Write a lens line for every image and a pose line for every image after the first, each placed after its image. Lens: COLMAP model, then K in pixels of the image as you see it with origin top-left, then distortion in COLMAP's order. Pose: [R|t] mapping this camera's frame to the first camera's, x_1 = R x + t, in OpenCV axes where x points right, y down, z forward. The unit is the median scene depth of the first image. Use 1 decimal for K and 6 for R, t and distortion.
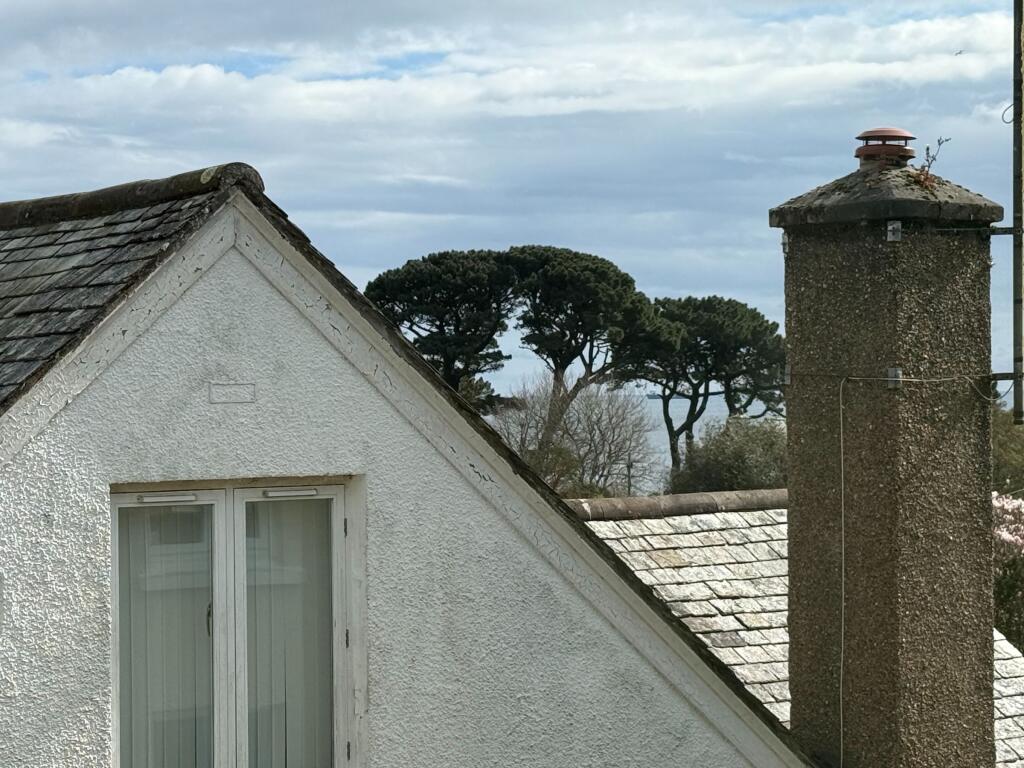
lens RADIAL K [[2521.5, 0, 512.0], [0, 2521.5, 384.0], [0, 0, 1]] dist [0.424989, 0.027107]
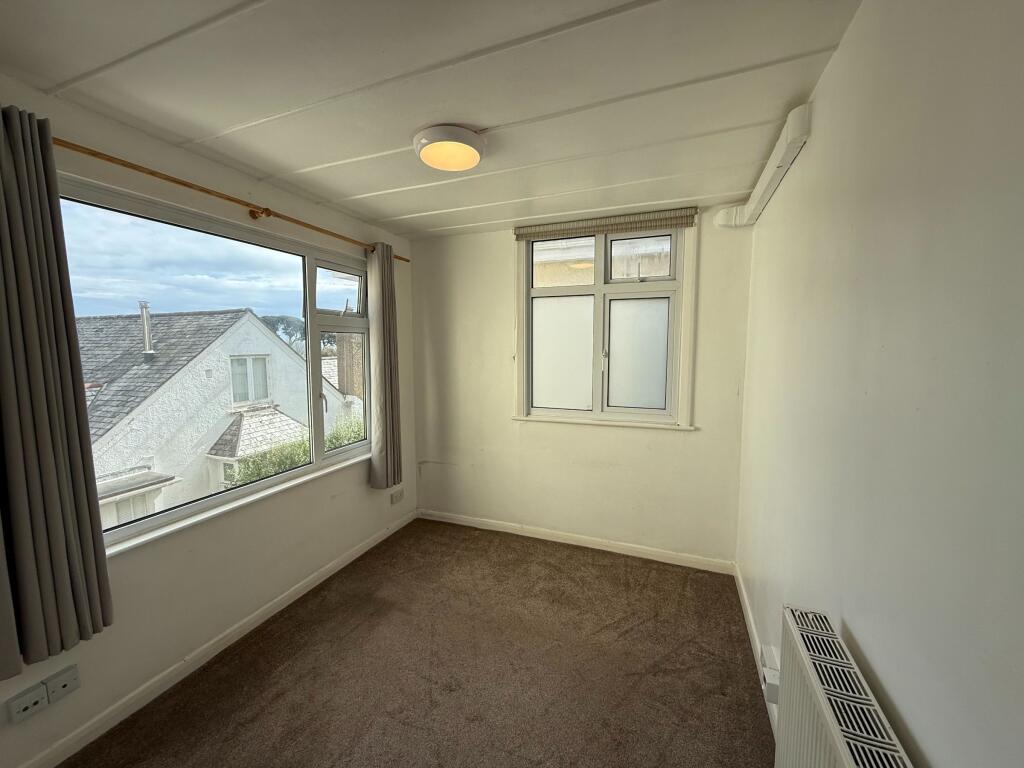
lens RADIAL K [[414.2, 0, 512.0], [0, 414.2, 384.0], [0, 0, 1]] dist [-0.001650, -0.000077]
pose [[0.870603, -0.035280, 0.490720, -0.020905], [-0.014204, 0.995207, 0.096750, -0.000685], [-0.491781, -0.091202, 0.865929, -0.143476]]
